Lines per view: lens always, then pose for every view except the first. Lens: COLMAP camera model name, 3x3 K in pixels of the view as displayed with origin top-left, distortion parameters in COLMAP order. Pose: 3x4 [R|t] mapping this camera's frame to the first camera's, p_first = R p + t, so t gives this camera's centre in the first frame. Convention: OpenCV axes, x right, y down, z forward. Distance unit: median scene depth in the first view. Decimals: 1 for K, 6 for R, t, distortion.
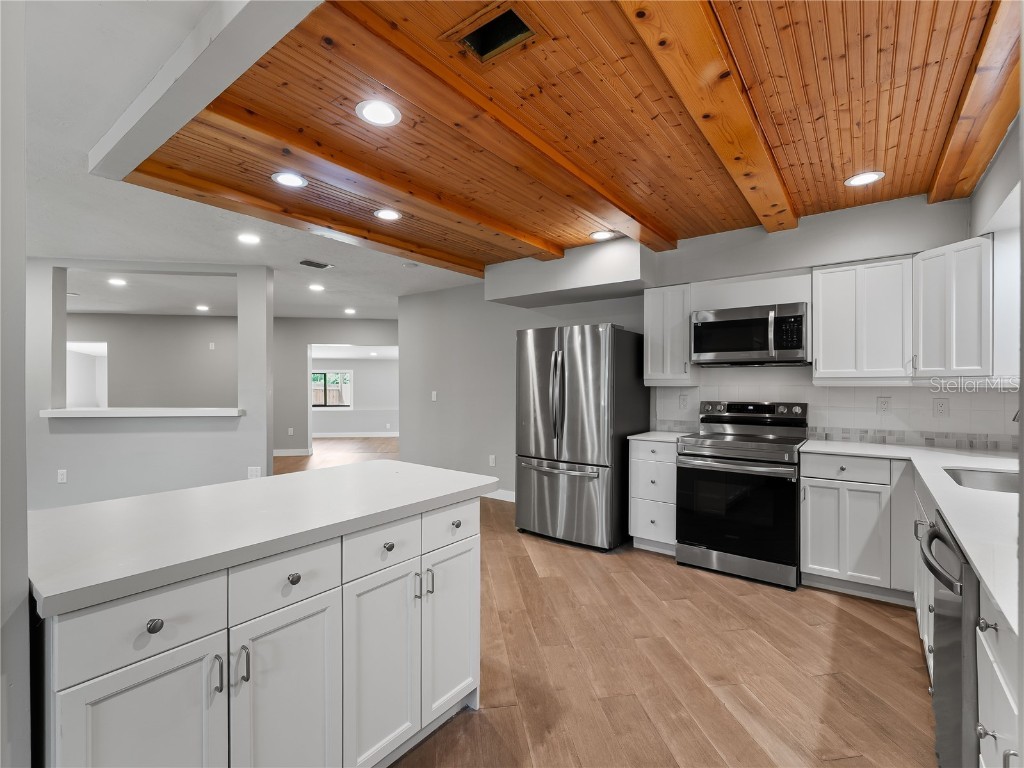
lens RADIAL K [[469.9, 0, 512.6], [0, 469.9, 386.3], [0, 0, 1]] dist [-0.001195, -0.001305]
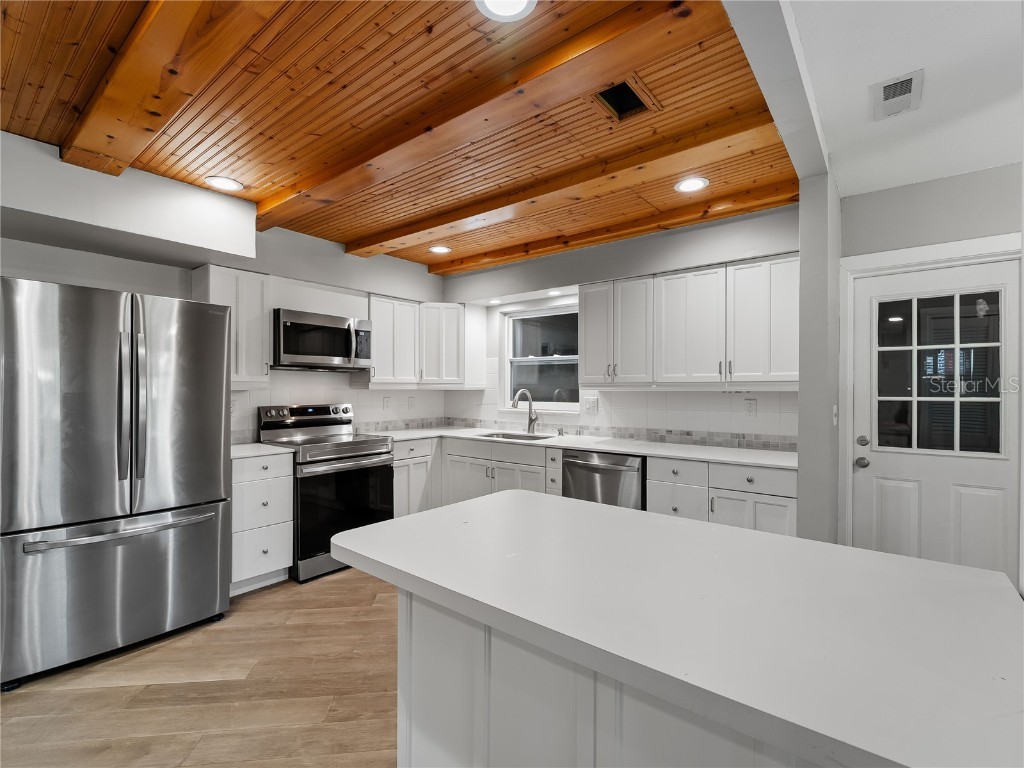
lens RADIAL K [[470.2, 0, 516.2], [0, 470.2, 387.2], [0, 0, 1]] dist [-0.003095, -0.001151]
pose [[0.018150, 0.000713, 0.999835, -0.598761], [0.002532, 0.999997, -0.000759, -0.004528], [-0.999832, 0.002545, 0.018149, 0.601061]]
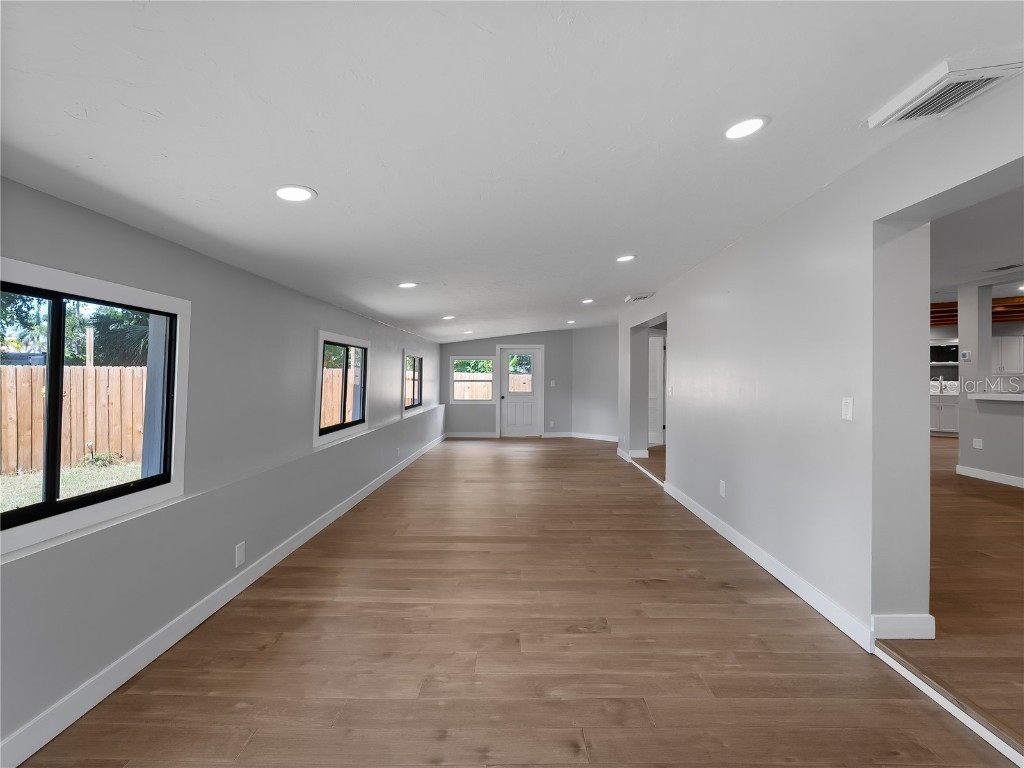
lens RADIAL K [[469.0, 0, 514.7], [0, 469.0, 376.9], [0, 0, 1]] dist [-0.001144, -0.001096]
pose [[0.148649, 0.000548, 0.988890, -2.927978], [0.004968, 0.999987, -0.001301, -0.001910], [-0.988877, 0.005107, 0.148645, 3.035901]]
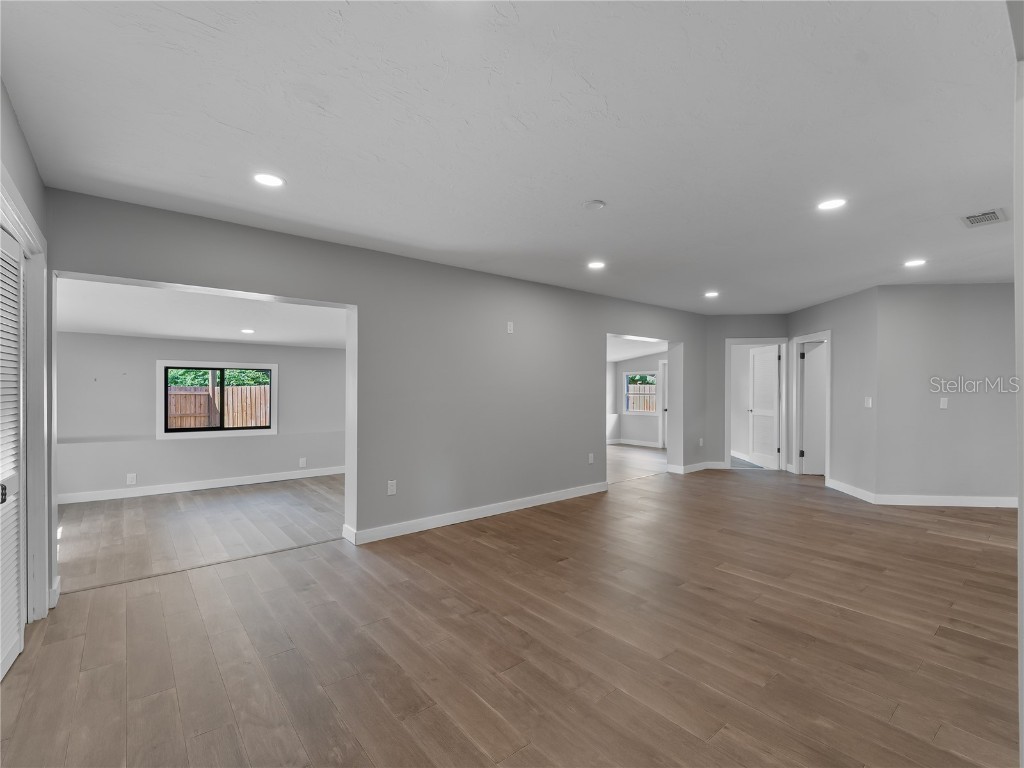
lens RADIAL K [[466.1, 0, 515.6], [0, 466.1, 388.2], [0, 0, 1]] dist [-0.000246, -0.001856]
pose [[0.850005, 0.000715, 0.526774, -2.426185], [0.002334, 0.999984, -0.005124, -0.008064], [-0.526770, 0.005585, 0.849990, 1.268041]]
